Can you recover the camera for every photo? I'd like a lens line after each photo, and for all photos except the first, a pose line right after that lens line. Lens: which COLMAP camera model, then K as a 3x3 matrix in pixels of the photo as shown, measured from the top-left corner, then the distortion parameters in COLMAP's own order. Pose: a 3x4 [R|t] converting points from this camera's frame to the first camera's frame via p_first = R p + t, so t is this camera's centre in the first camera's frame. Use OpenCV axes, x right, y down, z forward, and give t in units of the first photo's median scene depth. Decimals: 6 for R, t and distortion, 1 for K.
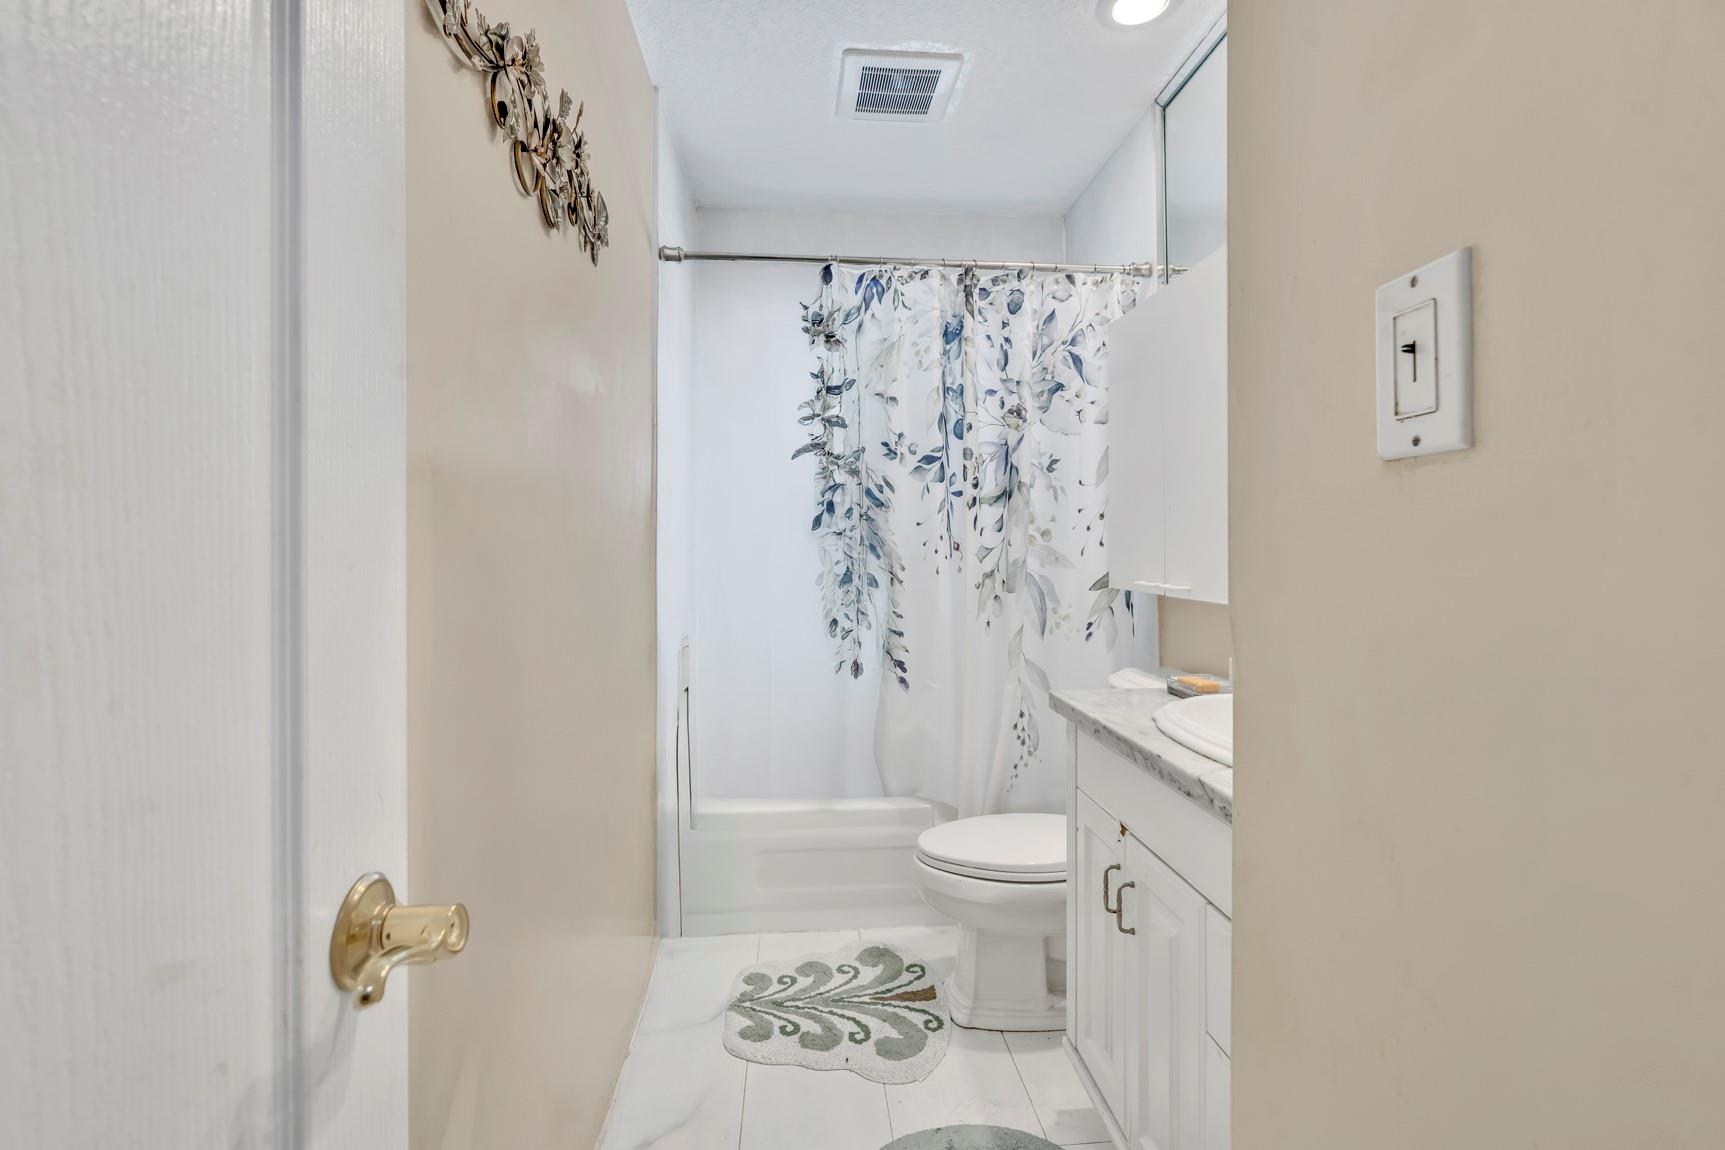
lens RADIAL K [[789.0, 0, 861.7], [0, 789.0, 563.3], [0, 0, 1]] dist [-0.013553, 0.003635]
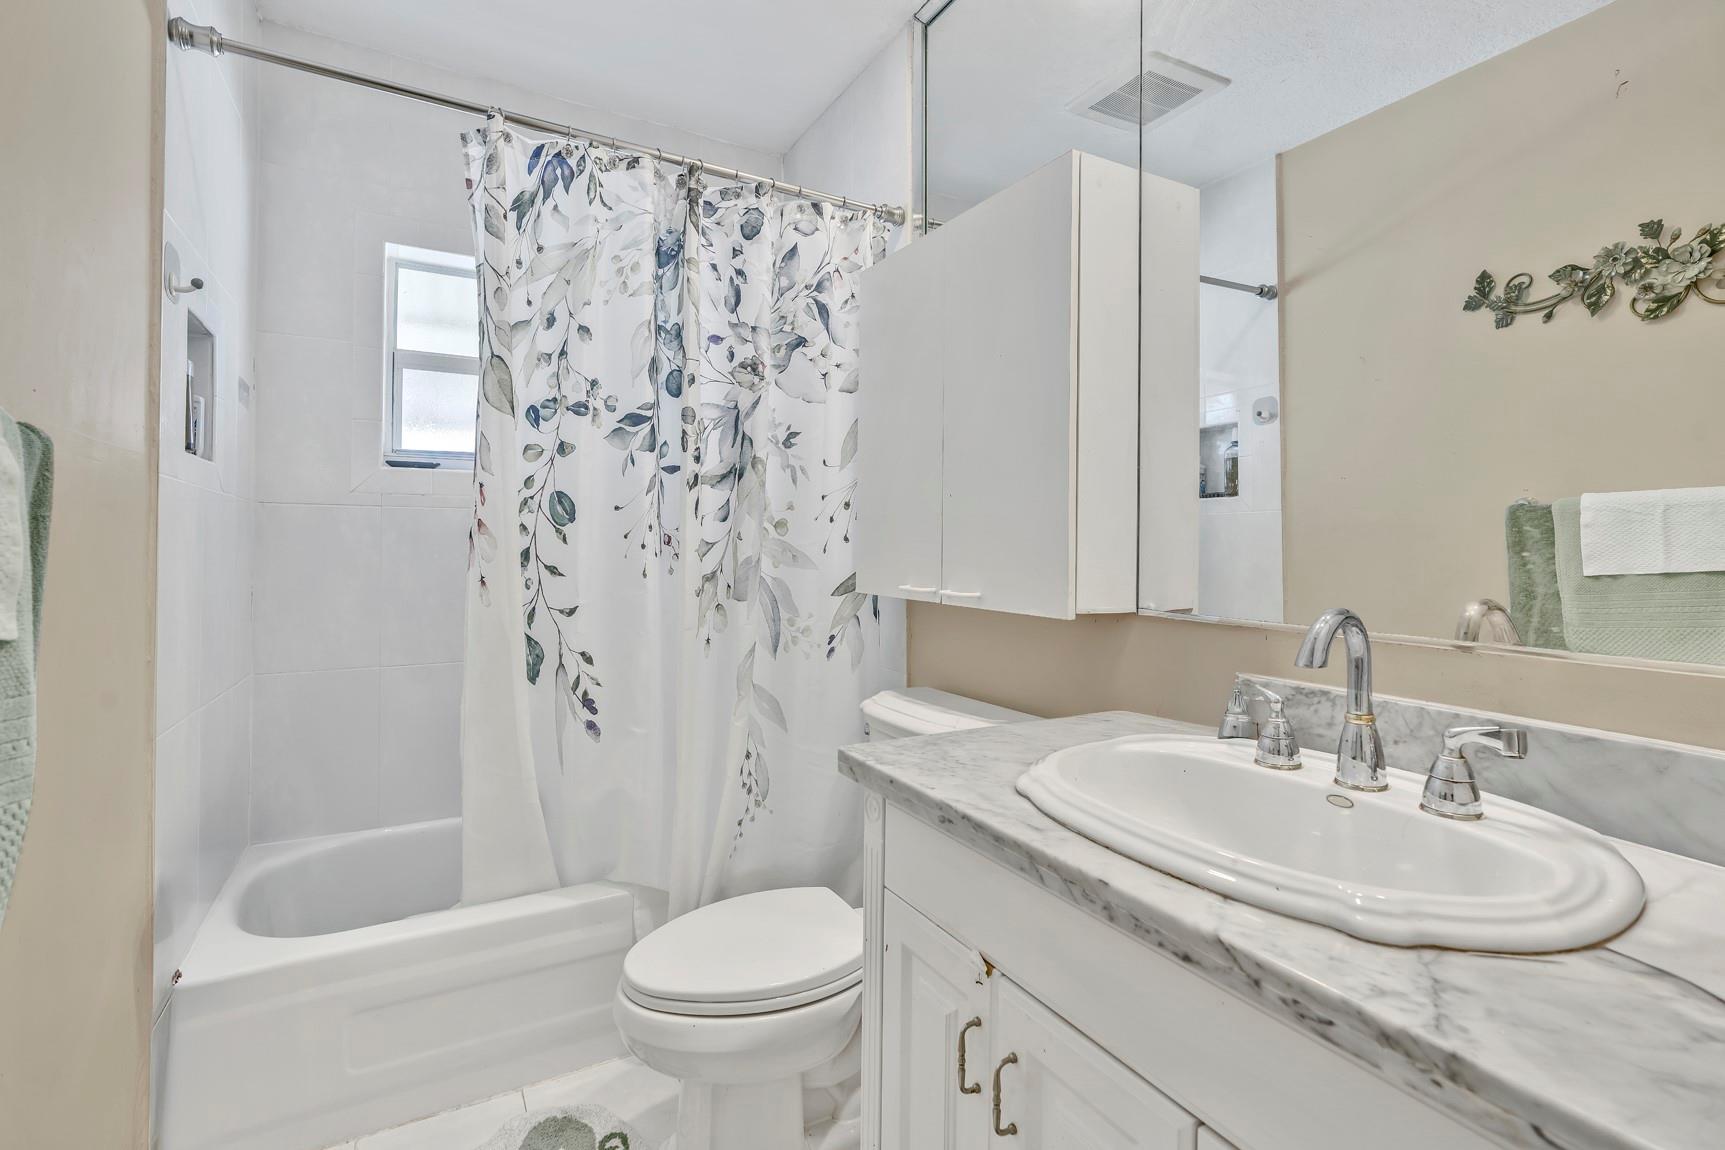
lens RADIAL K [[789.0, 0, 852.4], [0, 789.0, 544.7], [0, 0, 1]] dist [-0.013553, 0.003635]
pose [[0.911740, 0.009954, 0.410647, -0.028087], [-0.002543, 0.999824, -0.018588, -0.003457], [-0.410759, 0.015903, 0.911605, 0.254703]]
